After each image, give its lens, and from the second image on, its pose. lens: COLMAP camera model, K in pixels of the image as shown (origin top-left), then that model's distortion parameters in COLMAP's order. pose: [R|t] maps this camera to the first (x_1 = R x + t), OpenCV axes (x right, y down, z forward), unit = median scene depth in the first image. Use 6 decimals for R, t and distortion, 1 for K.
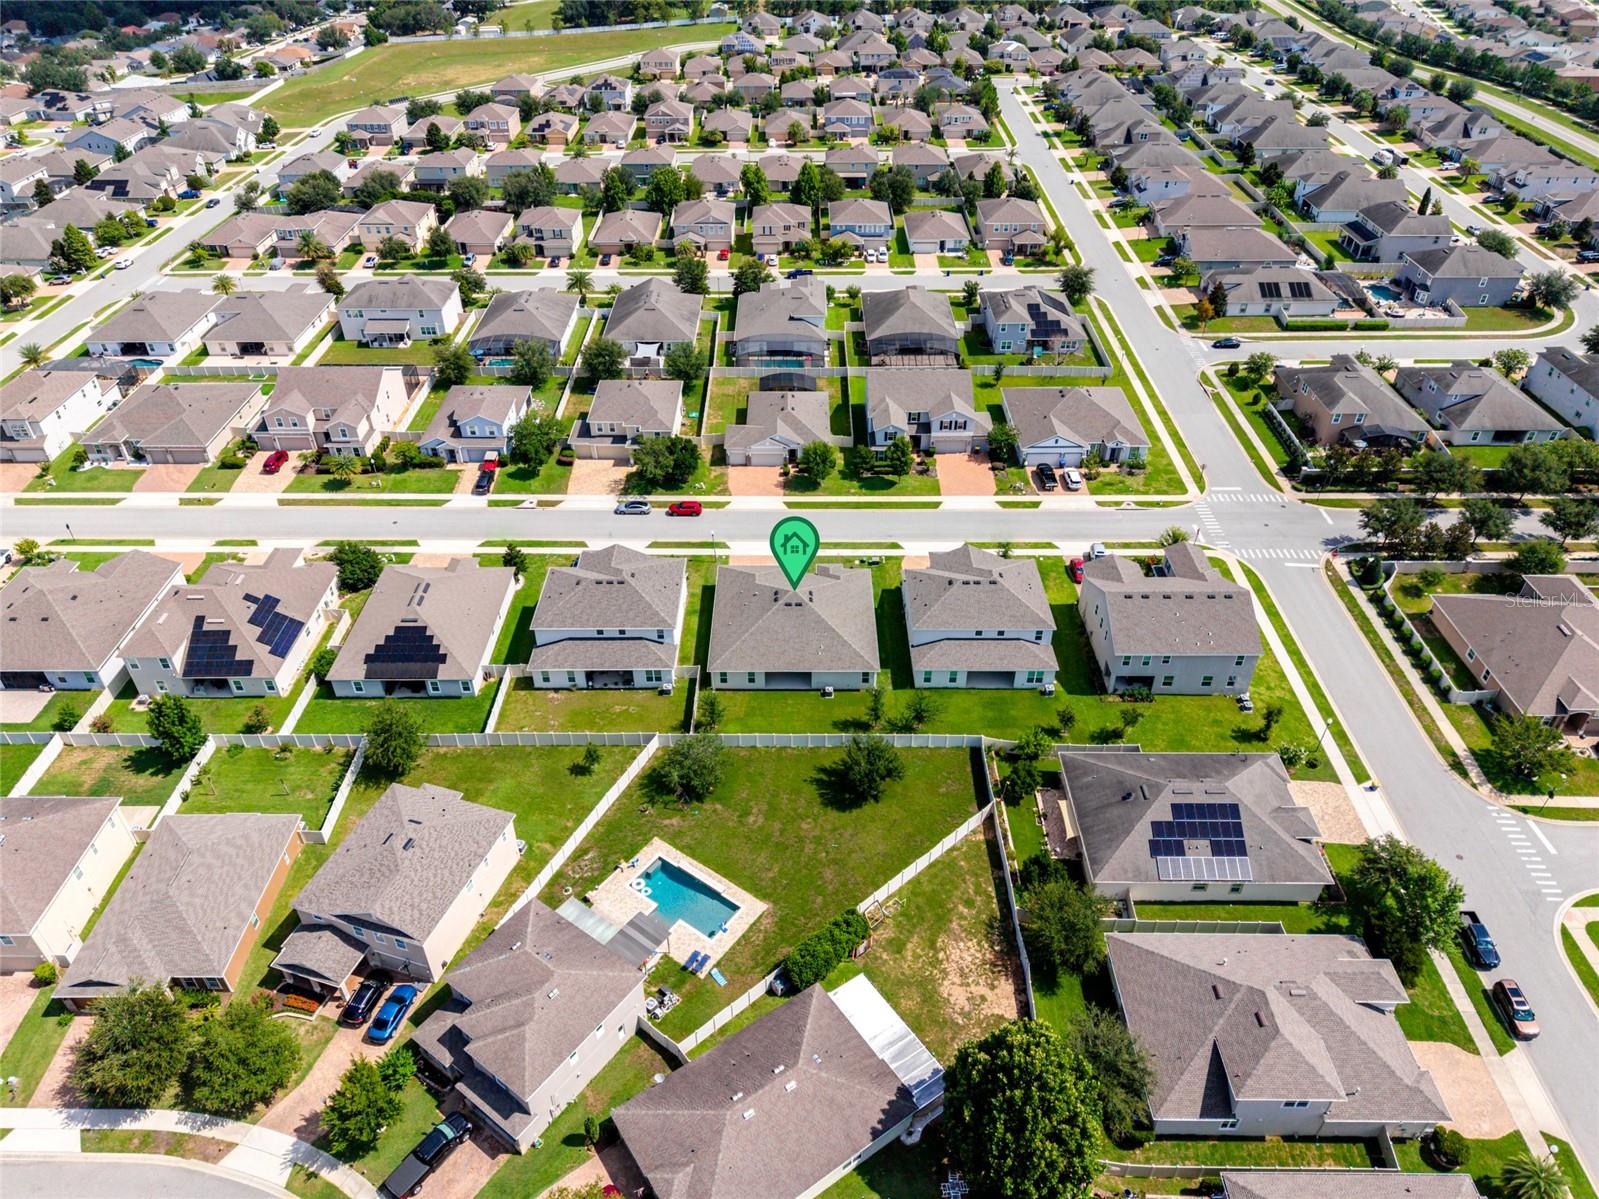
lens RADIAL K [[1069.6, 0, 802.2], [0, 1069.6, 608.1], [0, 0, 1]] dist [0.027017, -0.029455]
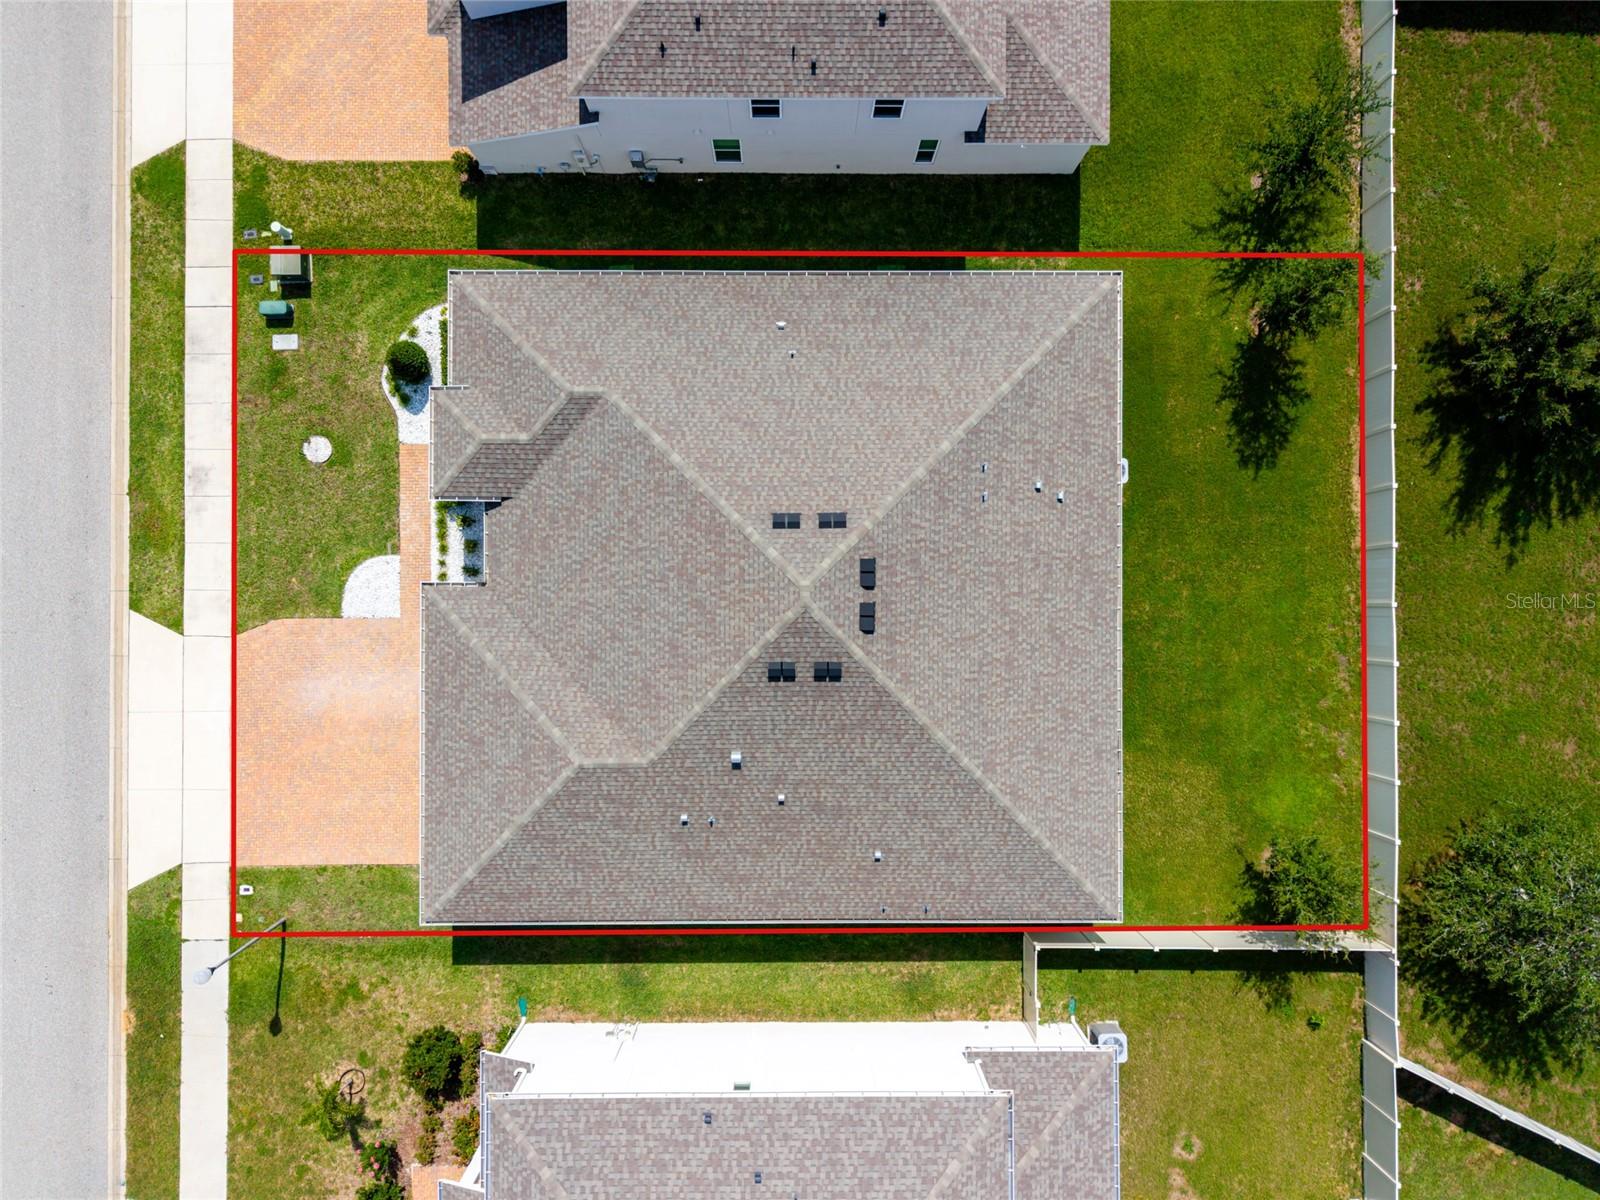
lens RADIAL K [[1070.3, 0, 802.7], [0, 1070.3, 608.6], [0, 0, 1]] dist [0.027017, -0.029455]
pose [[0.006280, -0.999929, 0.010137, -0.010608], [0.608595, 0.011865, 0.793392, -0.153085], [-0.793456, 0.001186, 0.608627, 0.694761]]
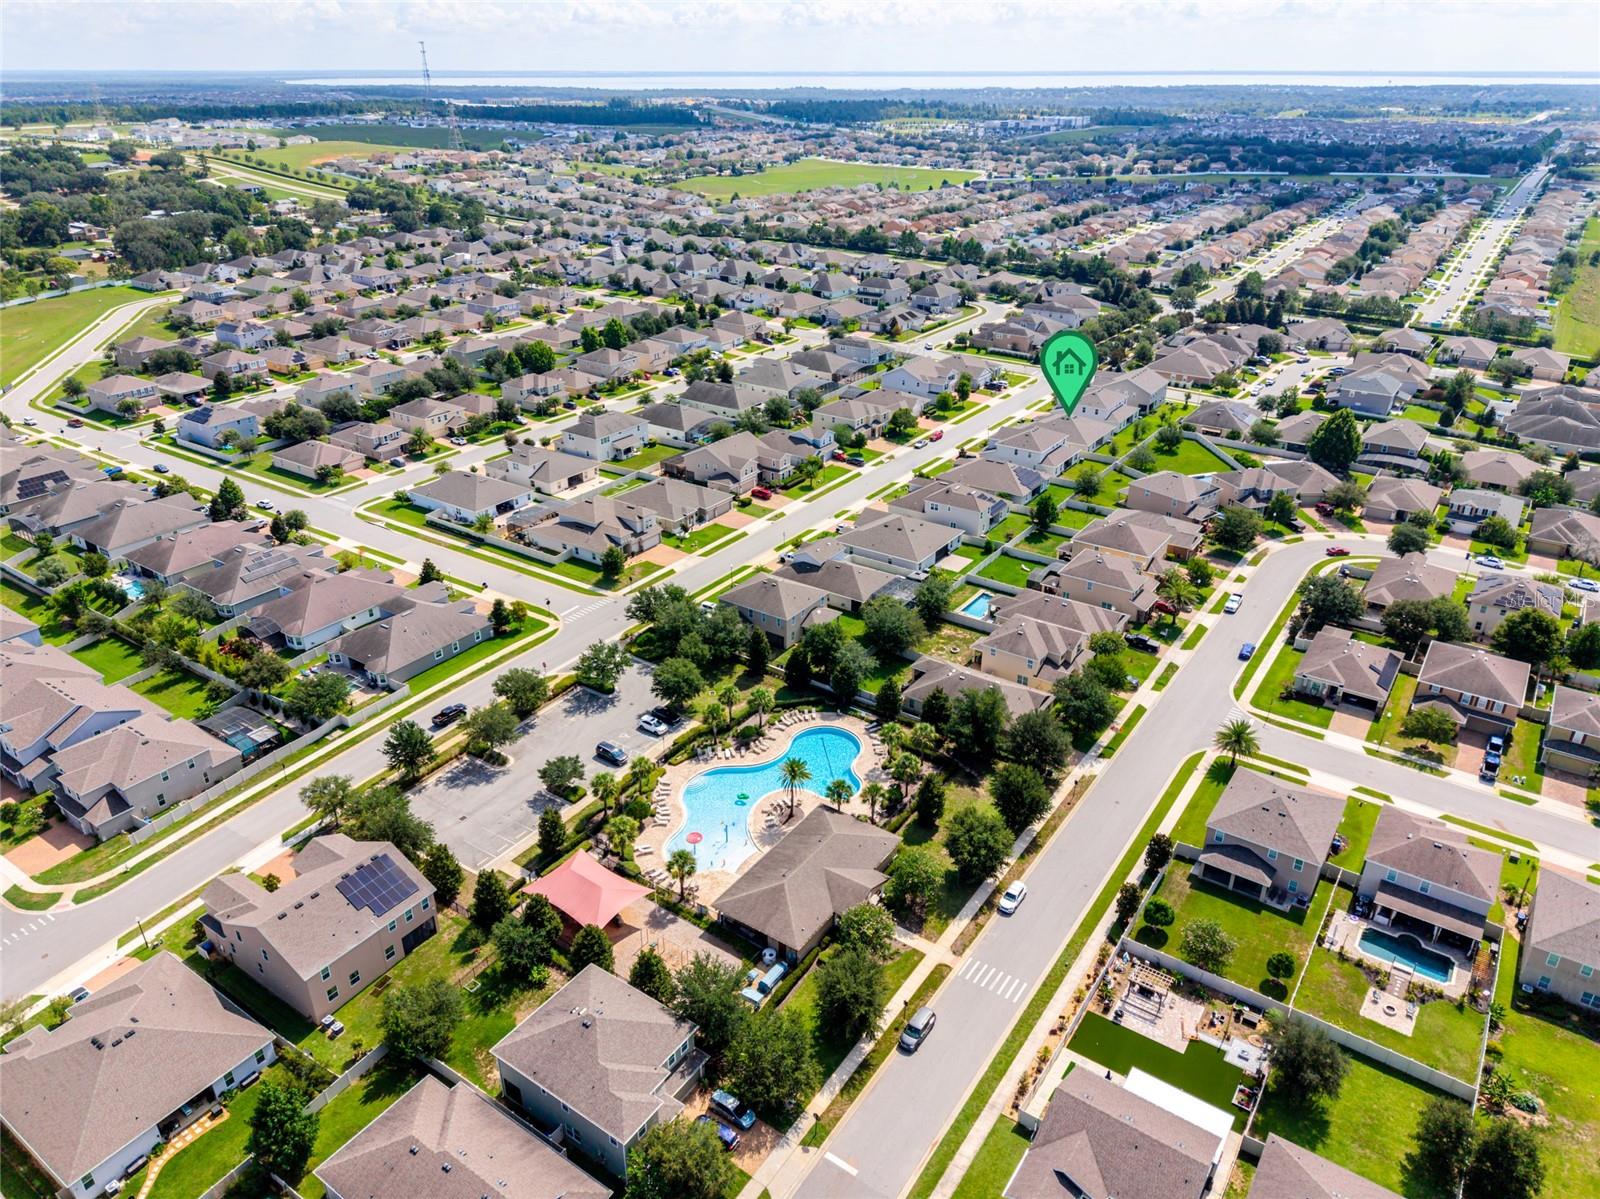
lens RADIAL K [[1070.3, 0, 802.7], [0, 1070.3, 608.1], [0, 0, 1]] dist [0.027017, -0.029455]
pose [[0.565692, -0.372323, 0.735777, -1.690980], [0.500217, 0.864291, 0.052770, -0.049097], [-0.655573, 0.338196, 0.675165, -0.002689]]
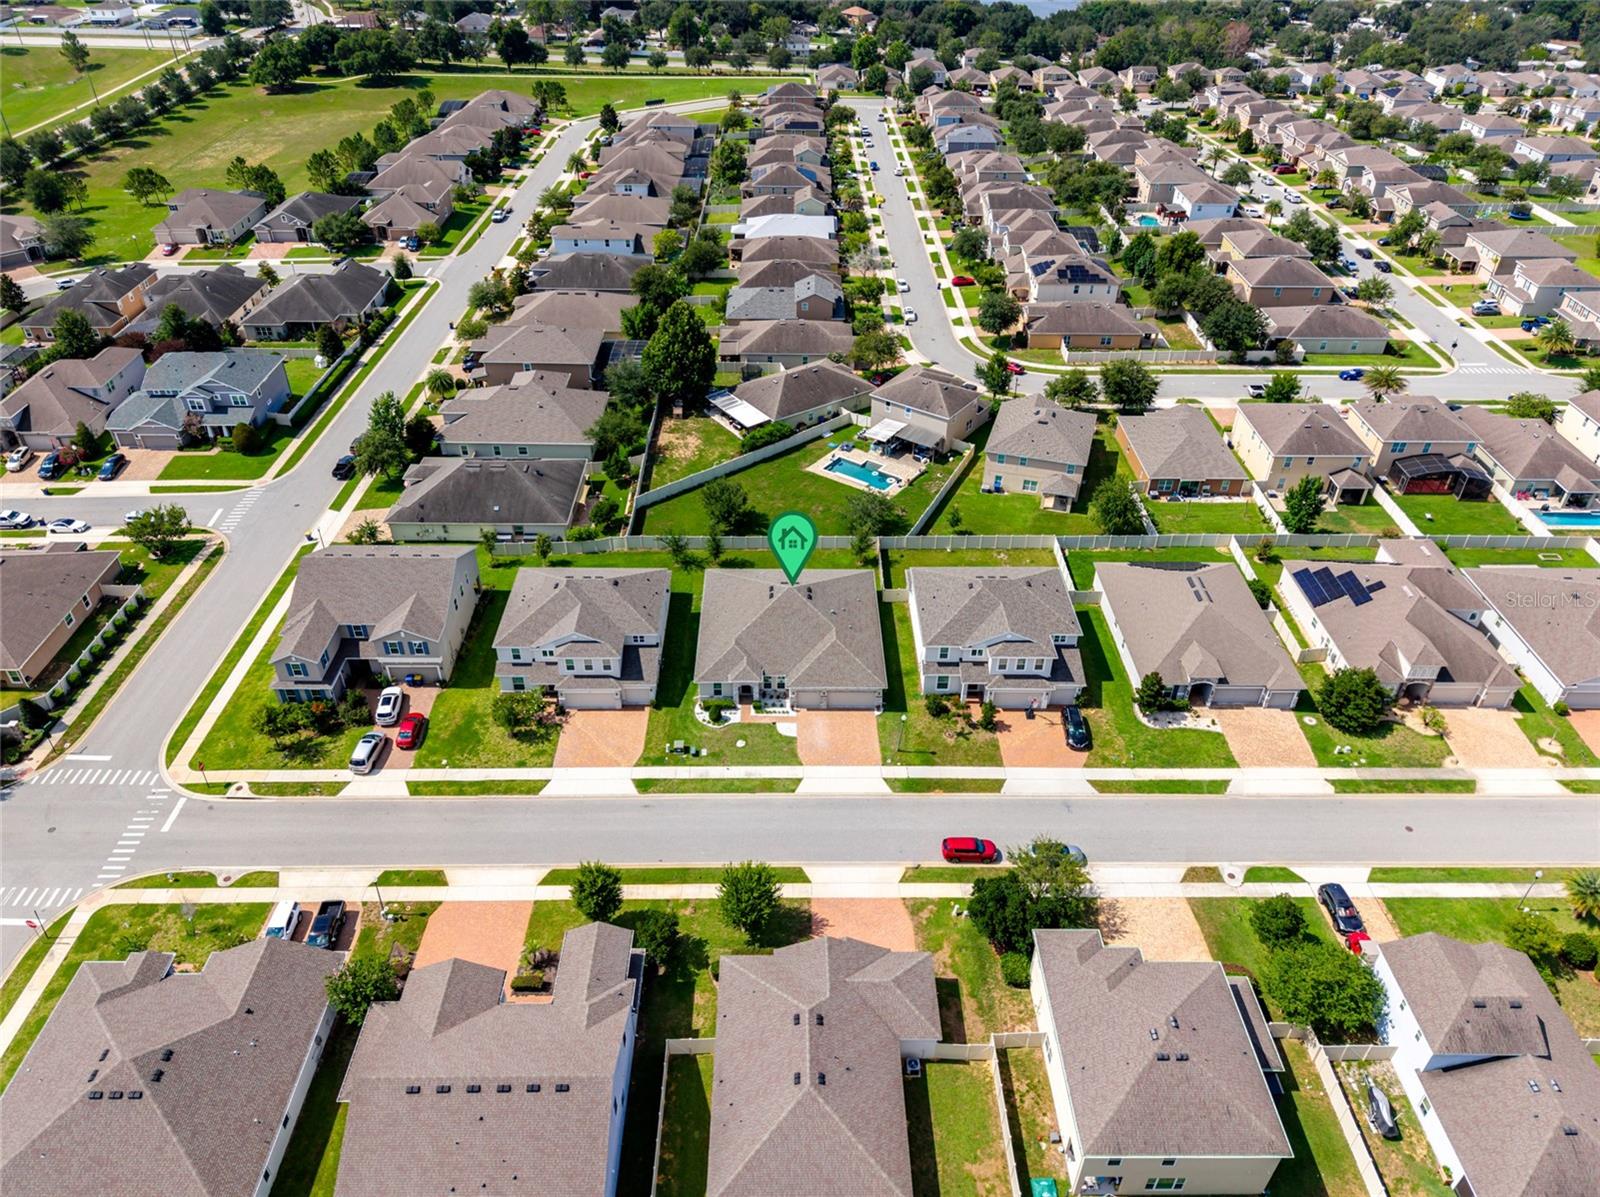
lens RADIAL K [[1070.3, 0, 802.7], [0, 1070.3, 607.1], [0, 0, 1]] dist [0.027017, -0.029455]
pose [[-0.999908, -0.002898, -0.013259, -0.005292], [-0.013549, 0.270969, 0.962493, -0.711877], [0.000803, 0.962584, -0.270983, 1.014777]]
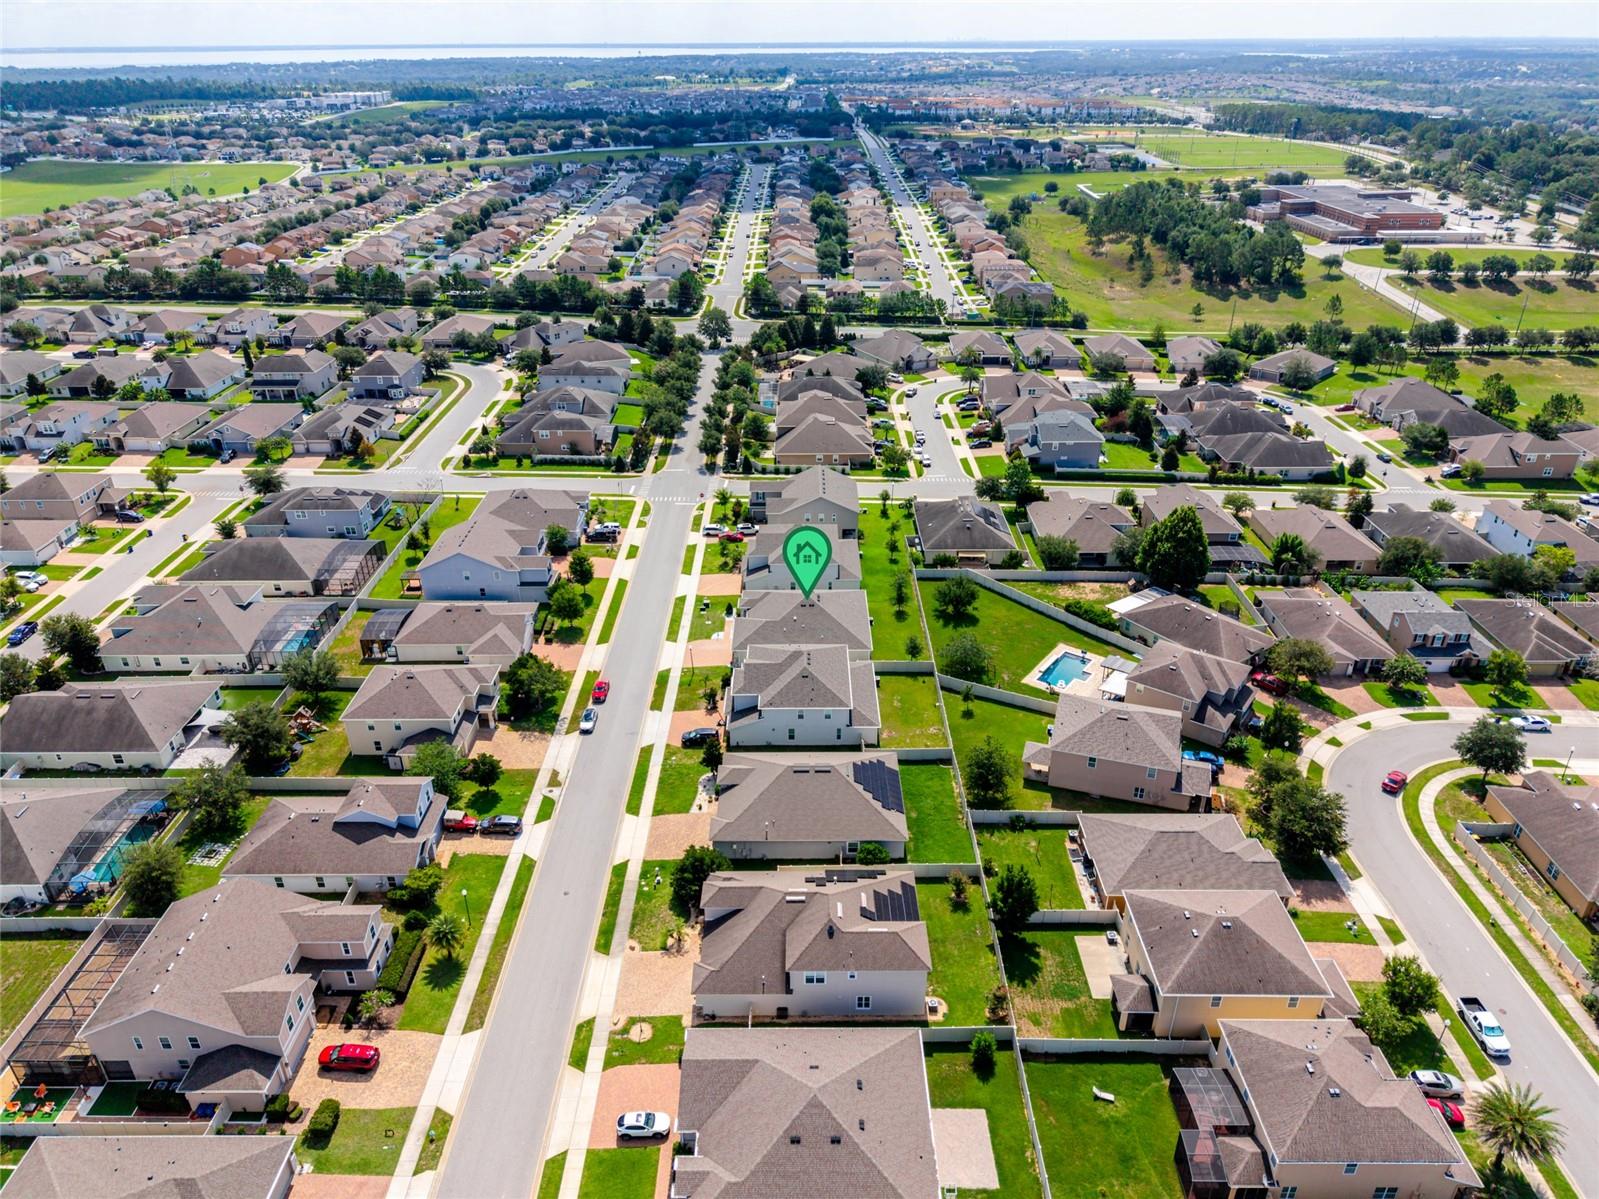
lens RADIAL K [[1069.6, 0, 802.2], [0, 1069.6, 608.1], [0, 0, 1]] dist [0.027017, -0.029455]
pose [[0.000619, -0.469701, 0.882825, -0.935923], [0.608762, 0.700569, 0.372306, -0.396455], [-0.793353, 0.537200, 0.286369, 0.515876]]
